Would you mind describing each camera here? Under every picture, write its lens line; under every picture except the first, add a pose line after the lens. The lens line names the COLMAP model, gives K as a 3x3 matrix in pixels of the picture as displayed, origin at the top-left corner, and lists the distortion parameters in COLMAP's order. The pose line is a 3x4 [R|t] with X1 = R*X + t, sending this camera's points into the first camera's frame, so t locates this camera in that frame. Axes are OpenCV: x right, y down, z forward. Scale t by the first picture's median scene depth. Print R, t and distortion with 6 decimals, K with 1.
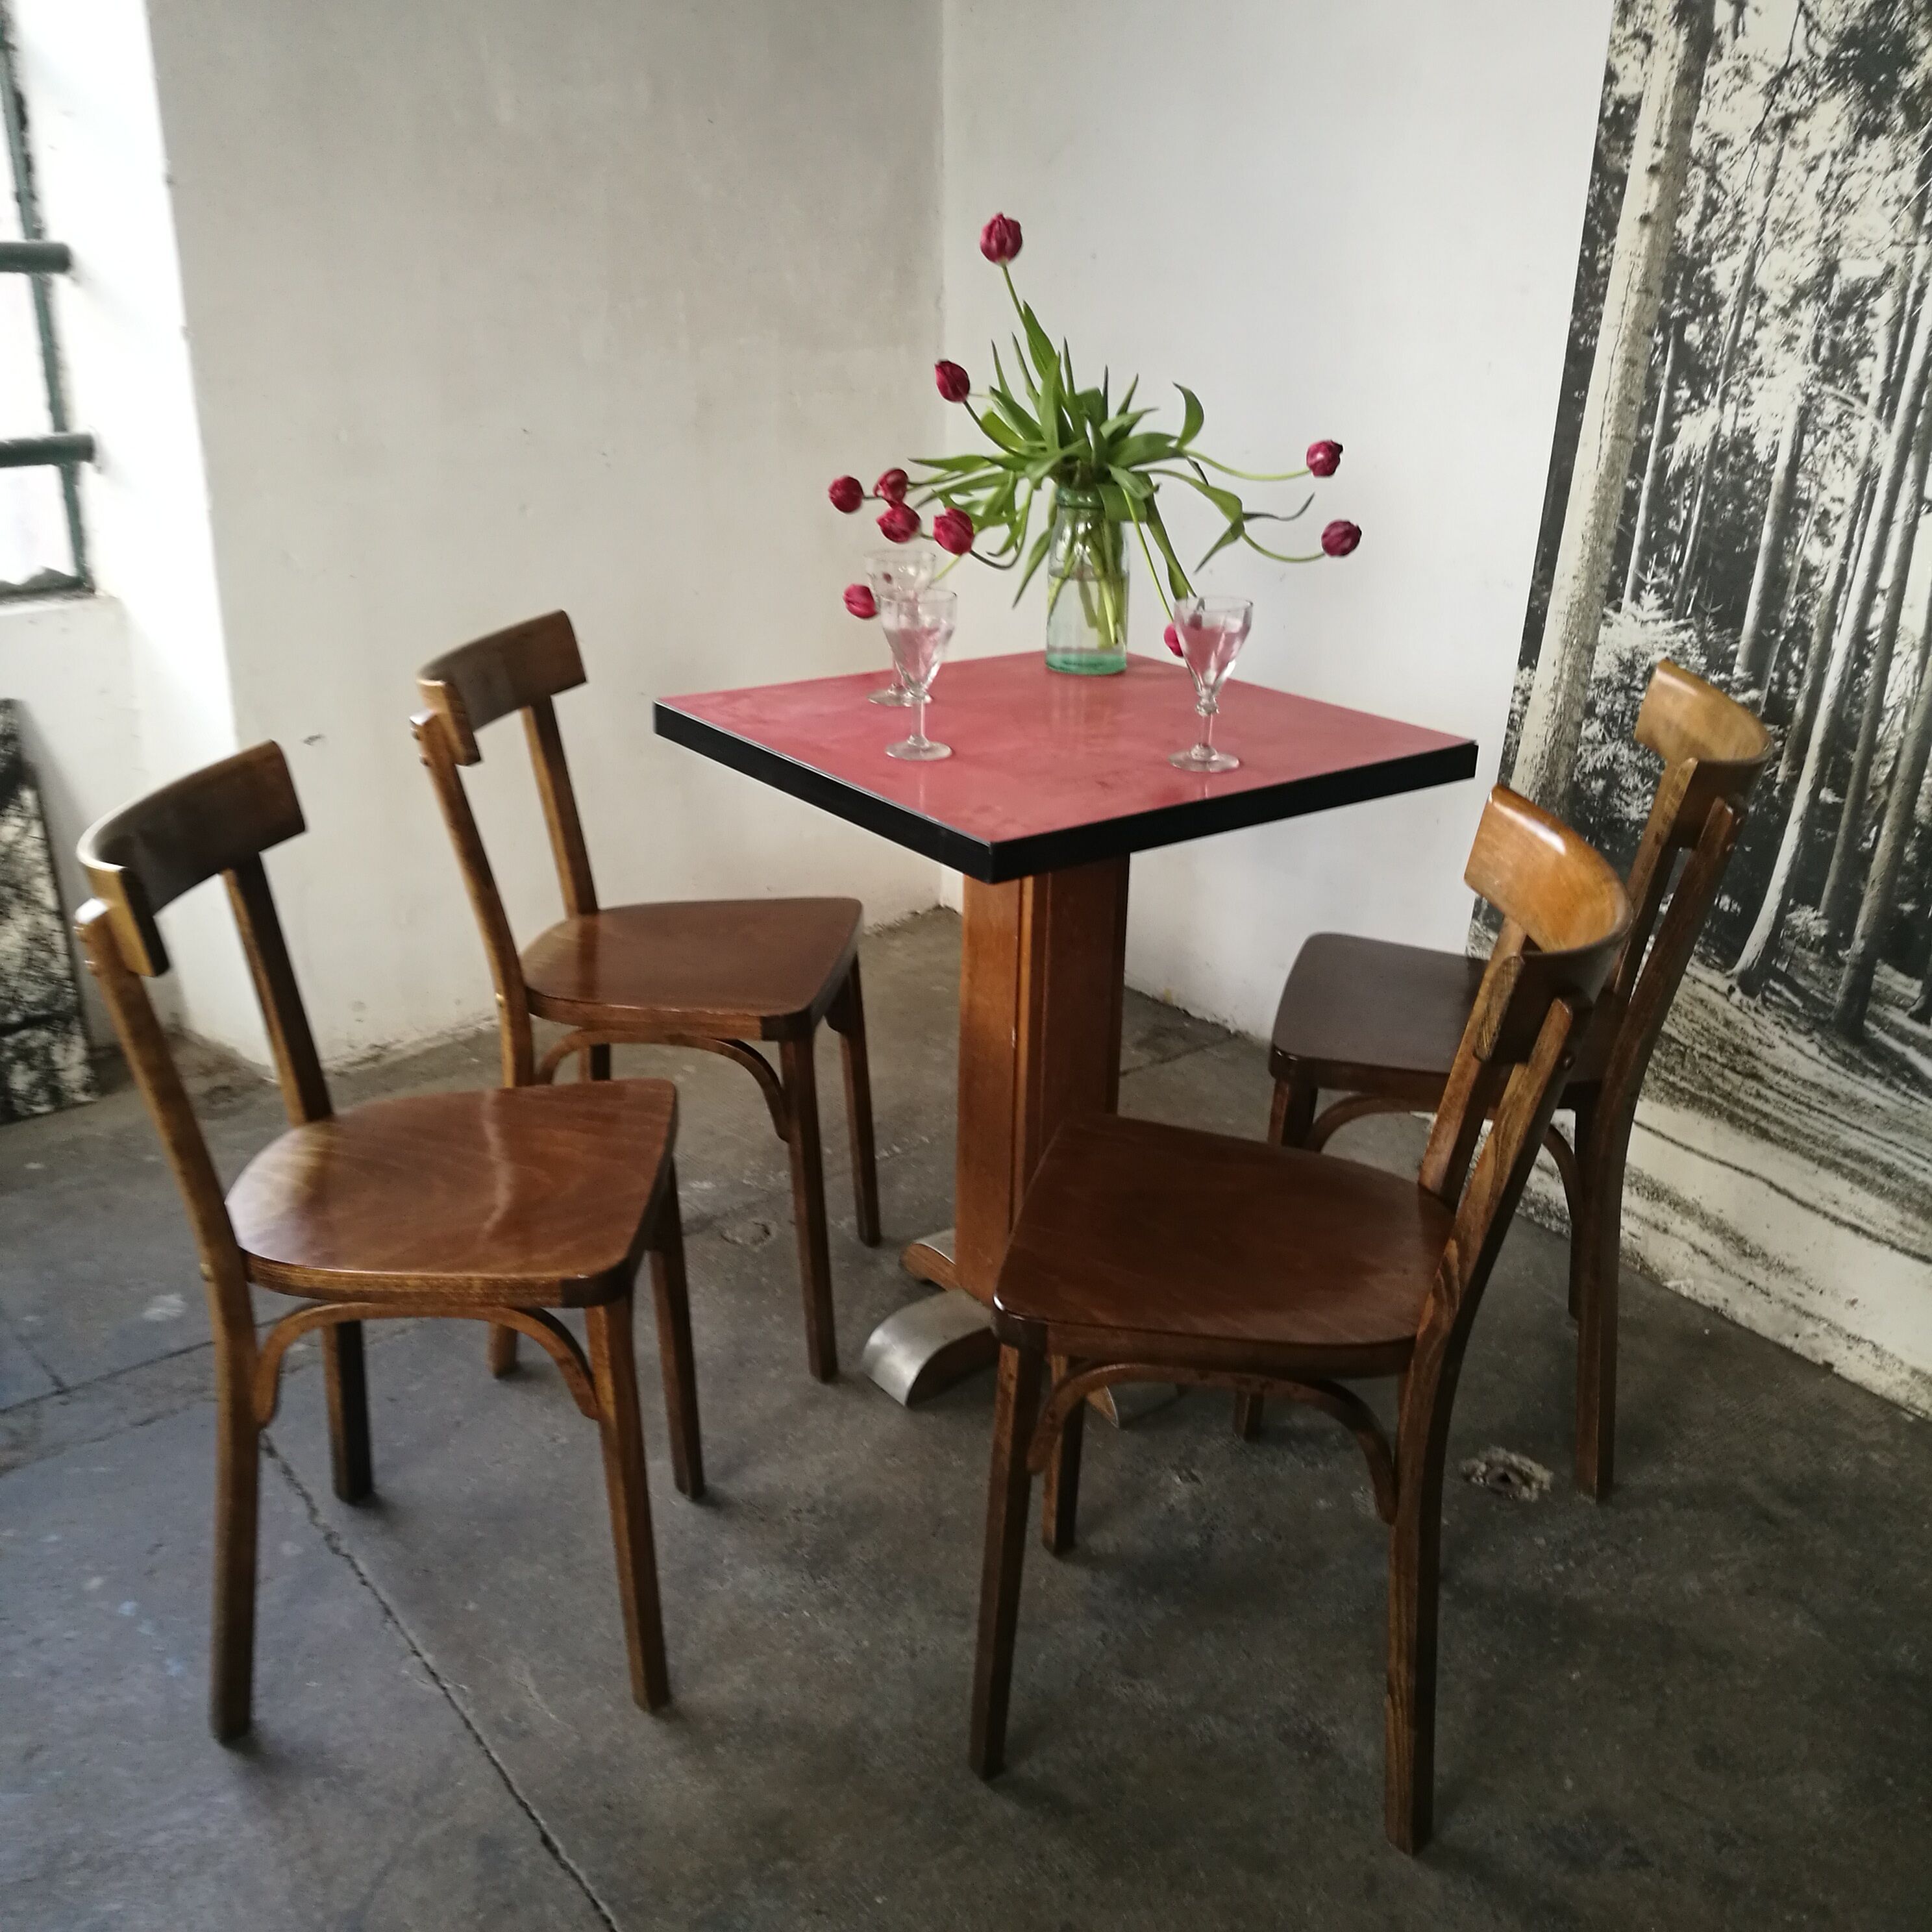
lens RADIAL K [[1996.6, 0, 999.5], [0, 1996.6, 1005.9], [0, 0, 1]] dist [-0.026213, 0.079134]
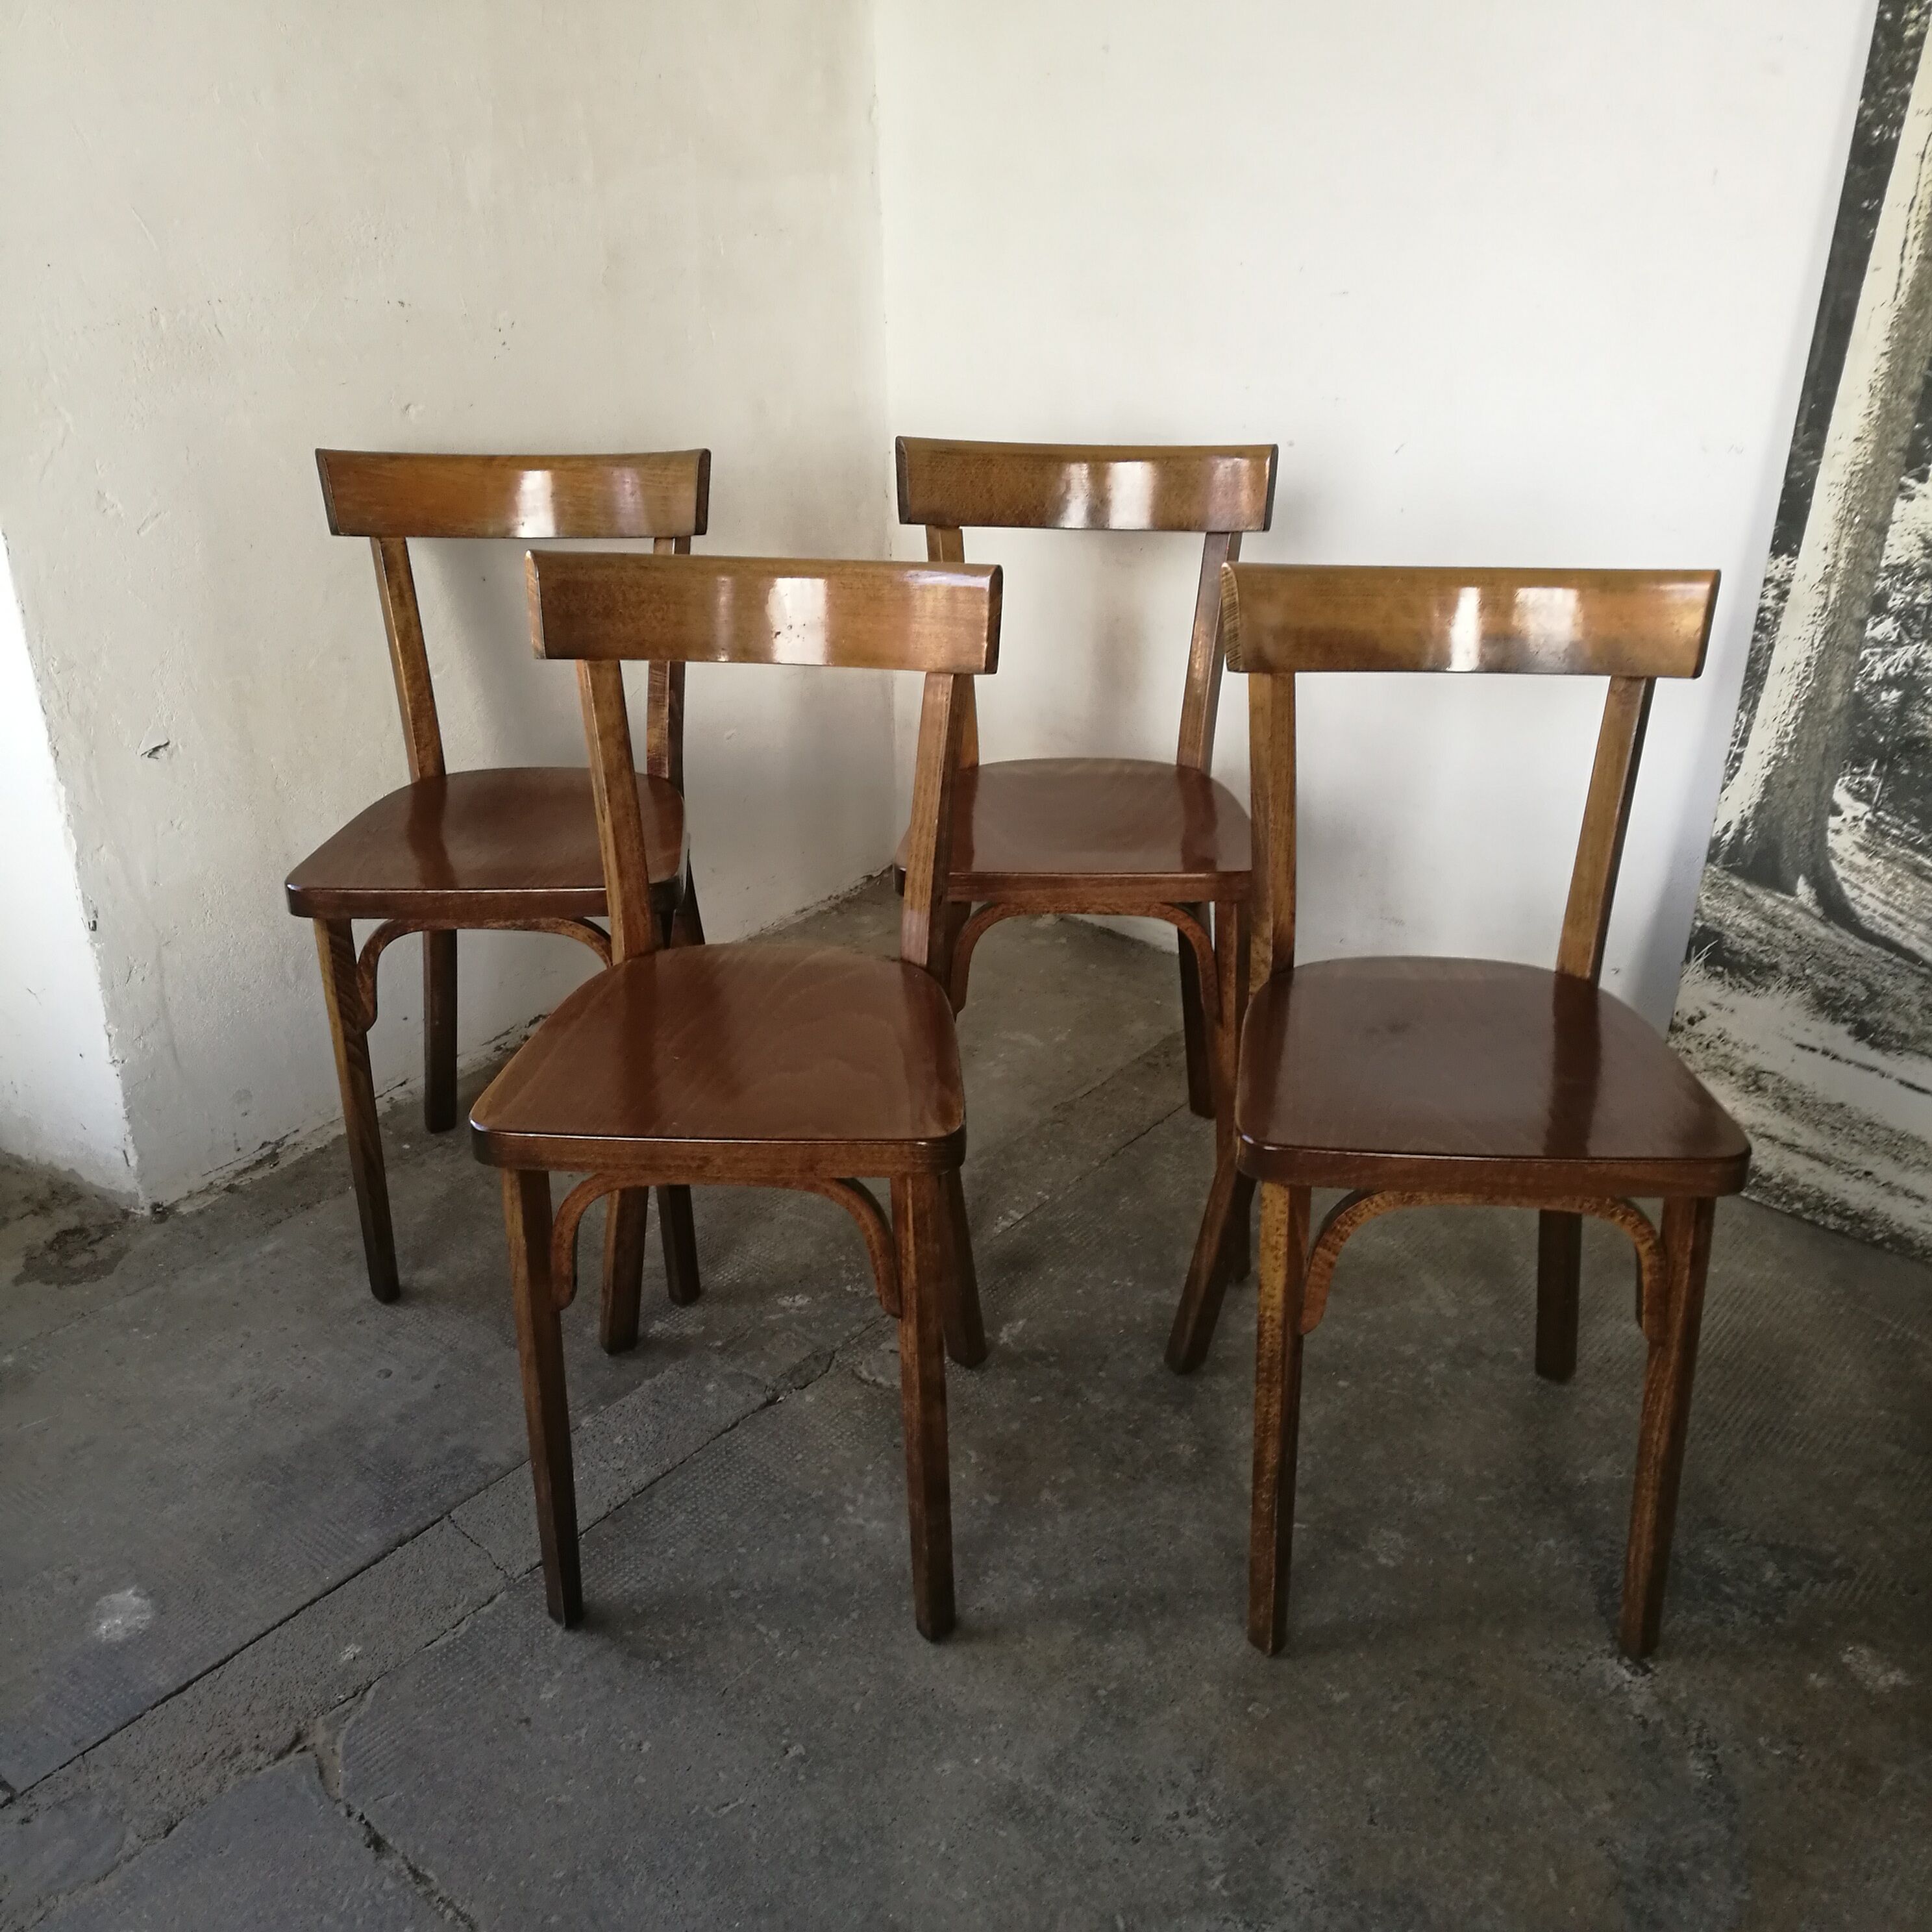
lens RADIAL K [[2039.0, 0, 977.4], [0, 2039.0, 966.7], [0, 0, 1]] dist [-0.039607, 0.087771]
pose [[0.978614, -0.098520, 0.180575, -0.224433], [0.088238, 0.994033, 0.064135, -0.086991], [-0.185816, -0.046830, 0.981468, 0.250523]]
